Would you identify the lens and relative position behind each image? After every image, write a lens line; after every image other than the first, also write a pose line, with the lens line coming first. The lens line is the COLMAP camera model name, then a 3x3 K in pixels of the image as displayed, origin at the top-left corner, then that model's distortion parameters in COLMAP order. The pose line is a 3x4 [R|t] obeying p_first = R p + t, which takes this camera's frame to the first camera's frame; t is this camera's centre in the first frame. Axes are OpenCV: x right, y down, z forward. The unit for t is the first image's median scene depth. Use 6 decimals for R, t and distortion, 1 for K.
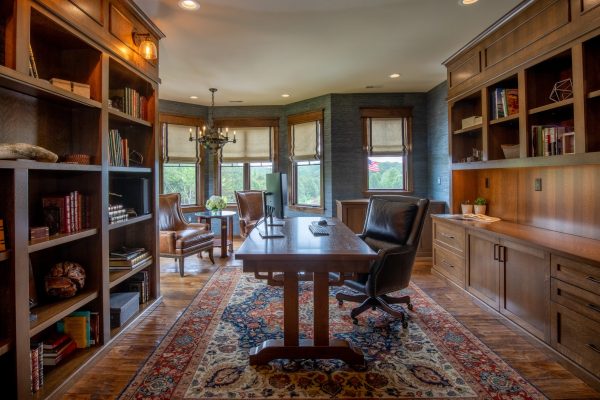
lens RADIAL K [[313.5, 0, 279.5], [0, 313.5, 174.3], [0, 0, 1]] dist [-0.031660, 0.000582]
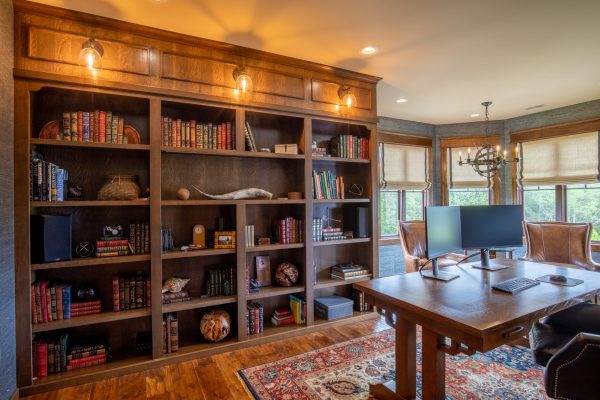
lens RADIAL K [[311.1, 0, 300.0], [0, 311.1, 200.0], [0, 0, 1]] dist [-0.014462, 0.000054]
pose [[0.500614, 0.006024, -0.865650, 0.519101], [0.010529, 0.999859, 0.013047, -0.035994], [0.865607, -0.015646, 0.500480, 0.218797]]
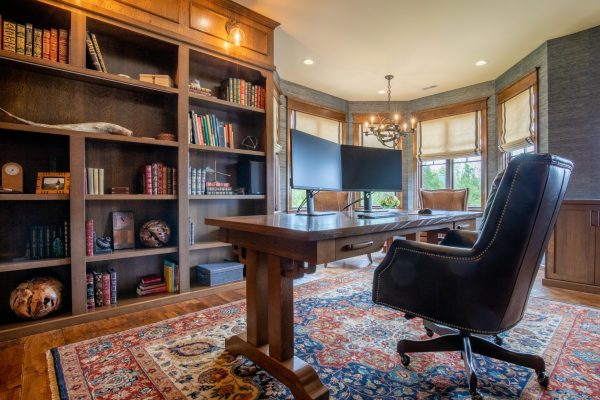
lens RADIAL K [[303.7, 0, 337.7], [0, 303.7, 198.6], [0, 0, 1]] dist [-0.032926, 0.007927]
pose [[0.738663, 0.013128, -0.673947, 0.528846], [-0.002499, 0.999857, 0.016738, 0.135984], [0.674070, -0.010680, 0.738590, 0.453880]]
